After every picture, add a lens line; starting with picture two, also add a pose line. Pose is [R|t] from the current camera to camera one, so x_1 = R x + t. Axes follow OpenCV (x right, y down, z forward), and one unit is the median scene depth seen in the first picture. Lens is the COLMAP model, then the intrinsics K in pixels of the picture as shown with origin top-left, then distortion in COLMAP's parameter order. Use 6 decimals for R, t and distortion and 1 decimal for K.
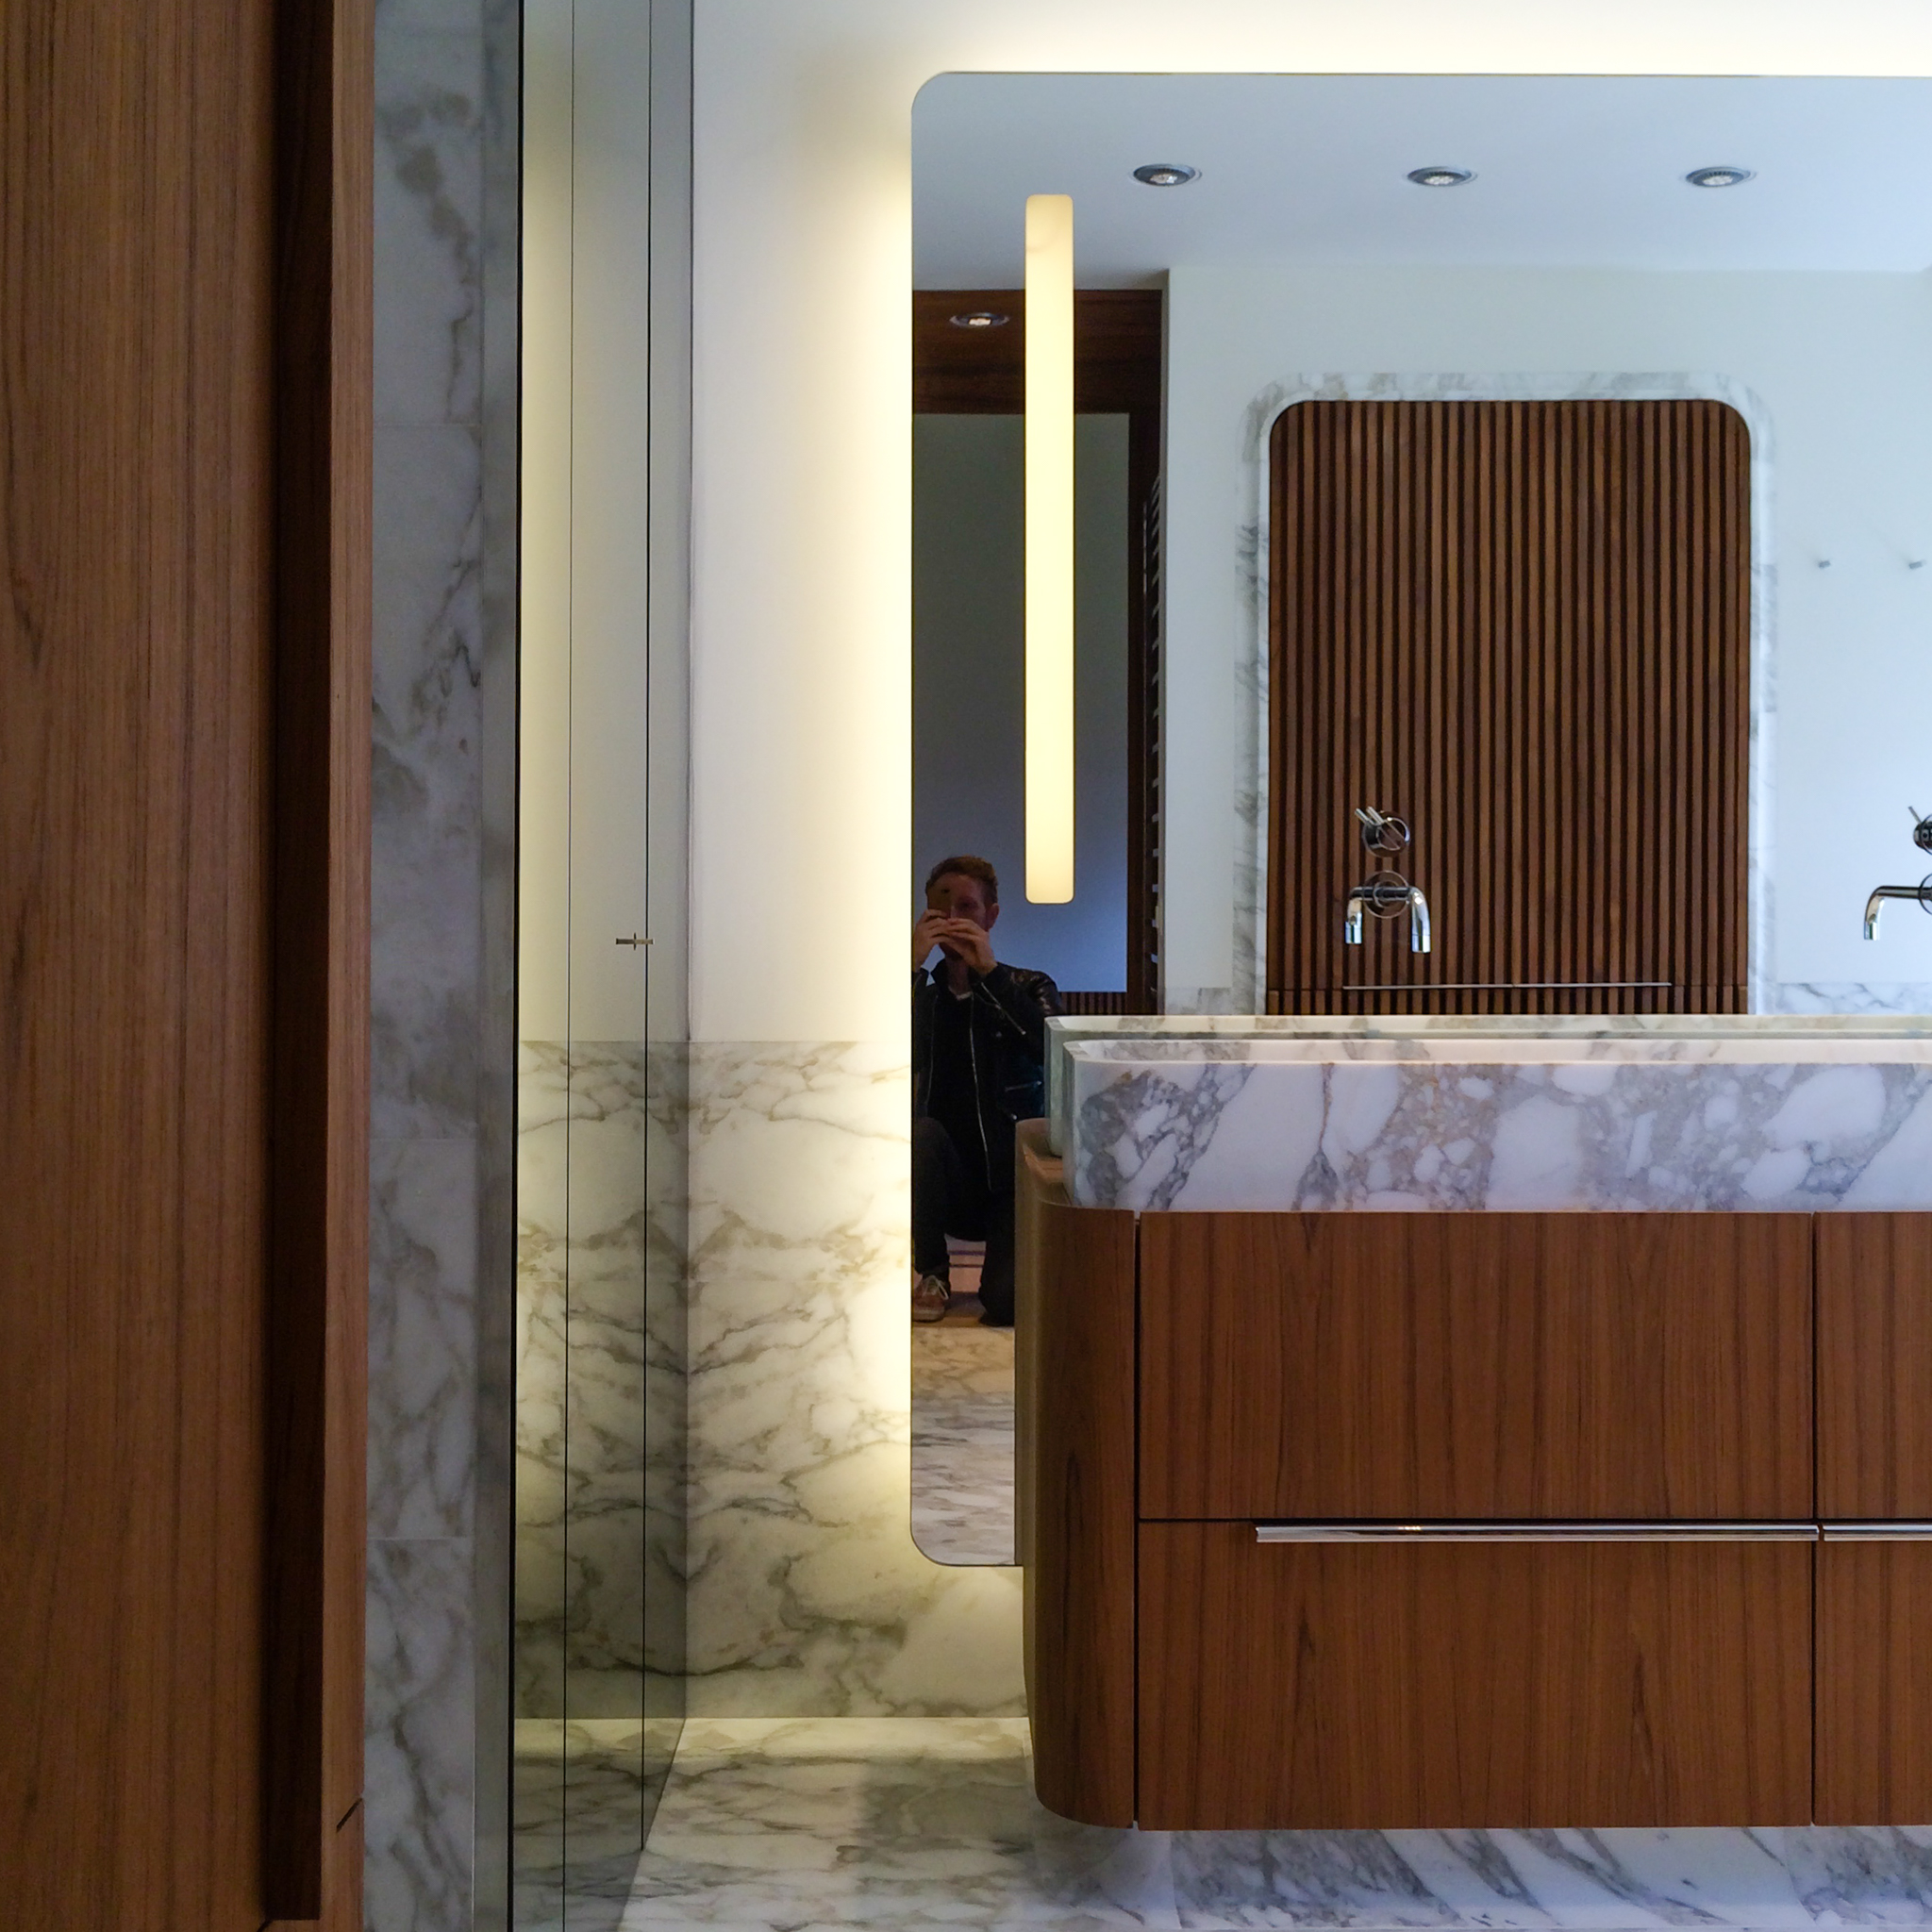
lens RADIAL K [[2456.4, 0, 964.9], [0, 2456.4, 821.3], [0, 0, 1]] dist [0.001520, 0.052292]
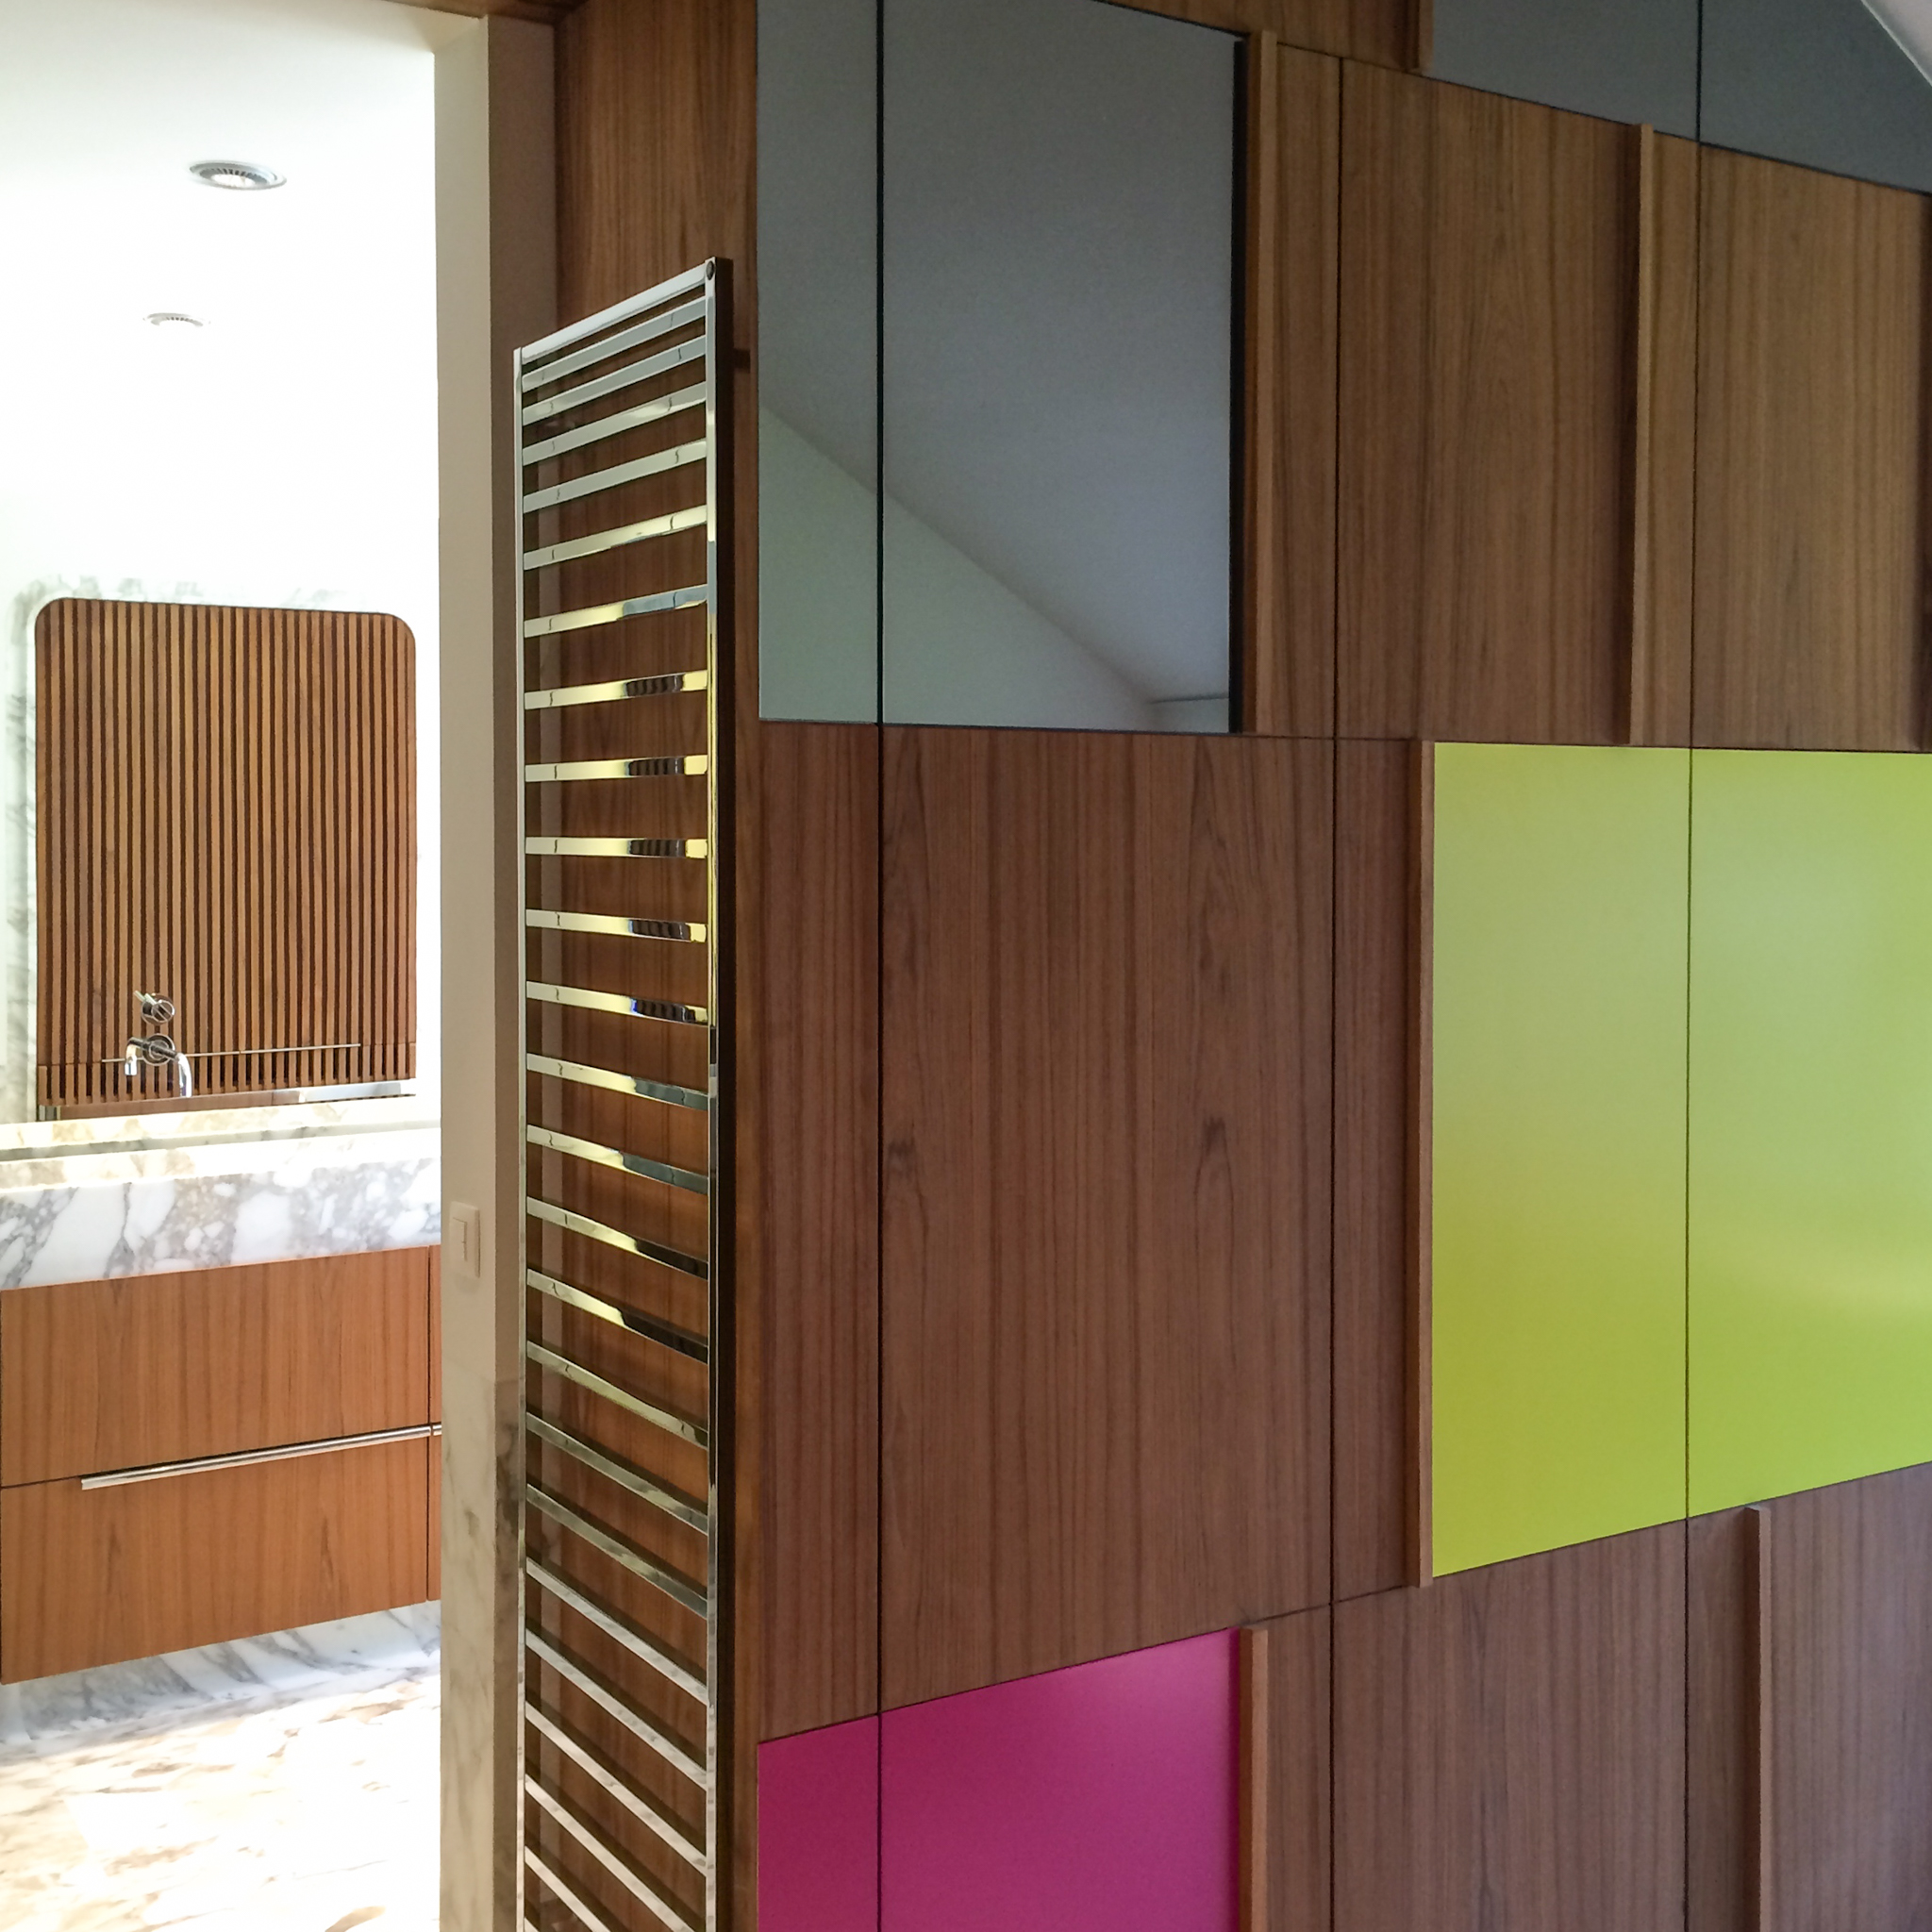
lens RADIAL K [[2225.8, 0, 968.3], [0, 2225.8, 868.0], [0, 0, 1]] dist [0.116784, -0.217715]
pose [[0.858943, -0.012306, 0.511923, -0.128799], [-0.002017, 0.999622, 0.027413, -0.145577], [-0.512067, -0.024578, 0.858594, -0.523477]]
